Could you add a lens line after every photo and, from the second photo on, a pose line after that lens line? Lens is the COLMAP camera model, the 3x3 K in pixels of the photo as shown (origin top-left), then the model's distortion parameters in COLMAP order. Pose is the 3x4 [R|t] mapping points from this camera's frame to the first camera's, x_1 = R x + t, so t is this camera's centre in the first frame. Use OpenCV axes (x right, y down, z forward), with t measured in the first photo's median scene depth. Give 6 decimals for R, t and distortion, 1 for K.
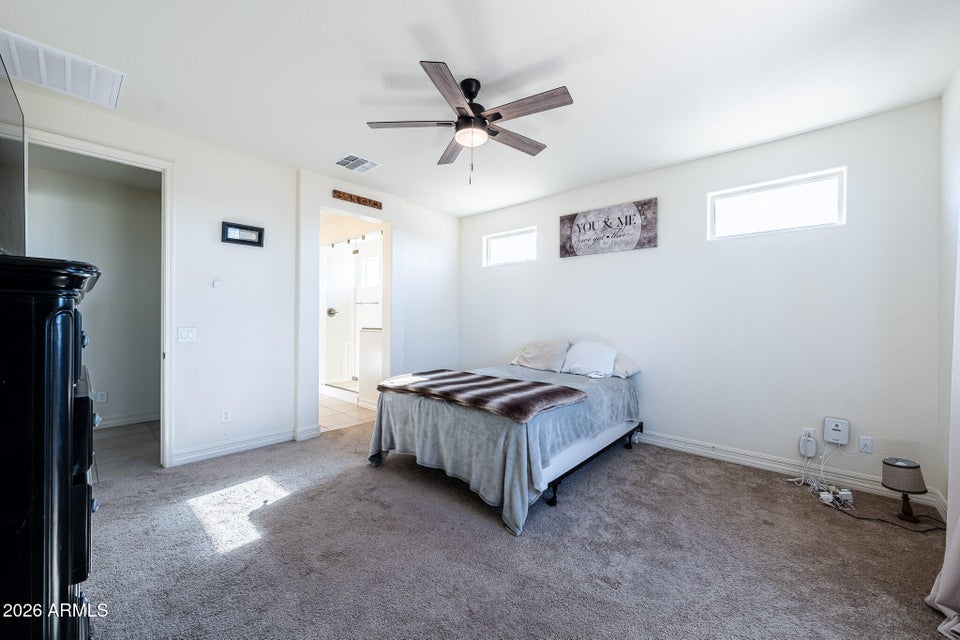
lens RADIAL K [[373.2, 0, 477.8], [0, 373.2, 321.8], [0, 0, 1]] dist [-0.001293, -0.000082]
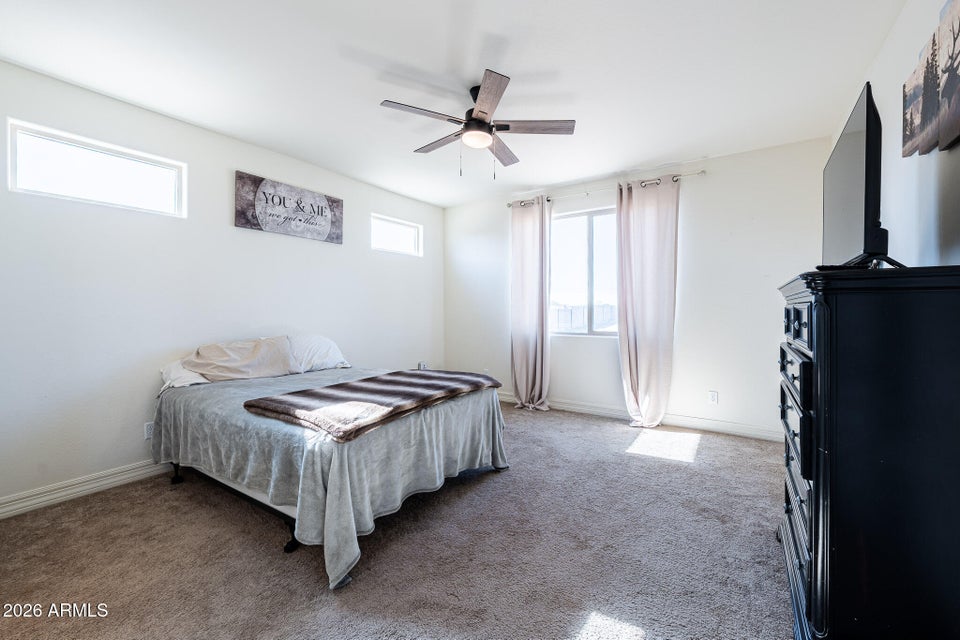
lens RADIAL K [[397.6, 0, 478.7], [0, 397.6, 313.4], [0, 0, 1]] dist [0.004737, 0.000569]
pose [[-0.156039, -0.027090, 0.987379, -0.707109], [-0.004834, 0.999633, 0.026663, -0.024656], [-0.987739, -0.000613, -0.156113, 0.716981]]
